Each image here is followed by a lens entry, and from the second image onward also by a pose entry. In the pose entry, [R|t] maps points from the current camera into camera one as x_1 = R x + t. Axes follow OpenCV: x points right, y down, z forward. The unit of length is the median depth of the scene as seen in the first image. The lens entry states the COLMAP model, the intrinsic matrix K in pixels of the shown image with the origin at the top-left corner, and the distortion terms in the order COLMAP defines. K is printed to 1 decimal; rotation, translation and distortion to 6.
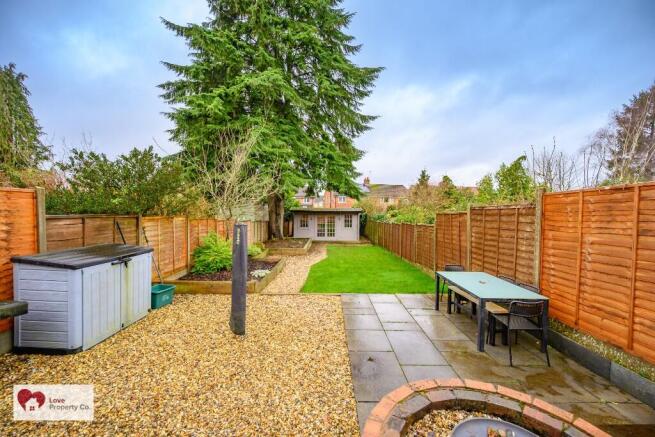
lens RADIAL K [[257.6, 0, 328.1], [0, 257.6, 220.3], [0, 0, 1]] dist [-0.001155, -0.000220]
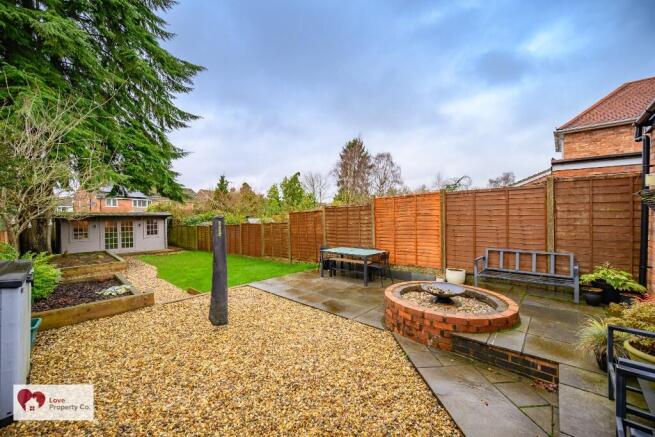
lens RADIAL K [[257.6, 0, 328.1], [0, 257.6, 220.3], [0, 0, 1]] dist [-0.001155, -0.000220]
pose [[0.679881, -0.028139, 0.732782, -0.198913], [0.045201, 0.998971, -0.003577, 0.012658], [-0.731928, 0.035555, 0.680454, -0.004343]]
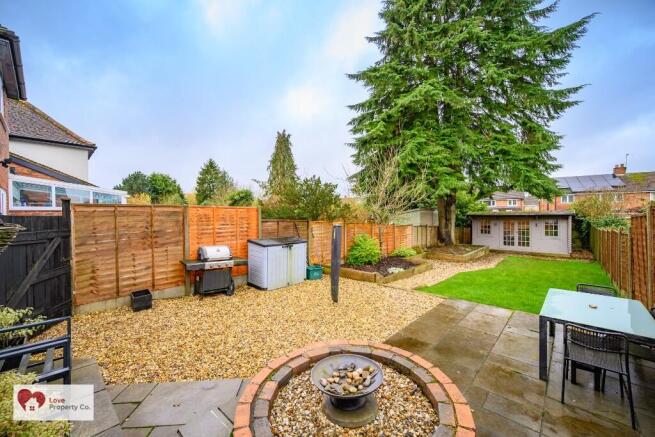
lens RADIAL K [[257.5, 0, 327.5], [0, 257.5, 218.5], [0, 0, 1]] dist [-0.001912, -0.000346]
pose [[0.730372, -0.007526, -0.683008, 0.152596], [-0.012050, 0.999642, -0.023901, 0.002989], [0.682943, 0.025687, 0.730020, -0.023679]]
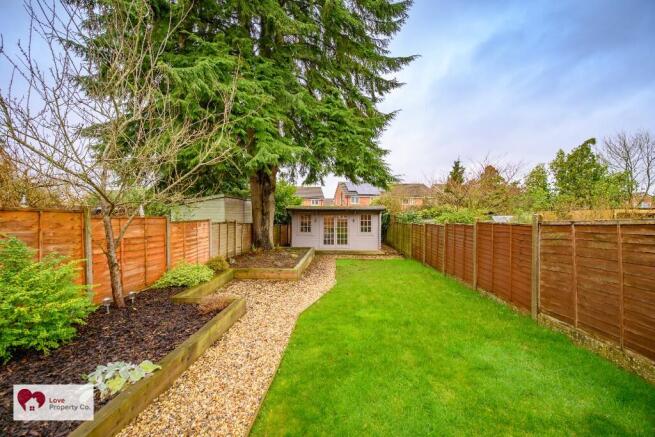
lens RADIAL K [[257.6, 0, 328.1], [0, 257.6, 220.3], [0, 0, 1]] dist [-0.001155, -0.000220]
pose [[0.999055, -0.004795, -0.043196, 0.003846], [0.003940, 0.999795, -0.019856, 0.011308], [0.043283, 0.019667, 0.998869, 0.355010]]
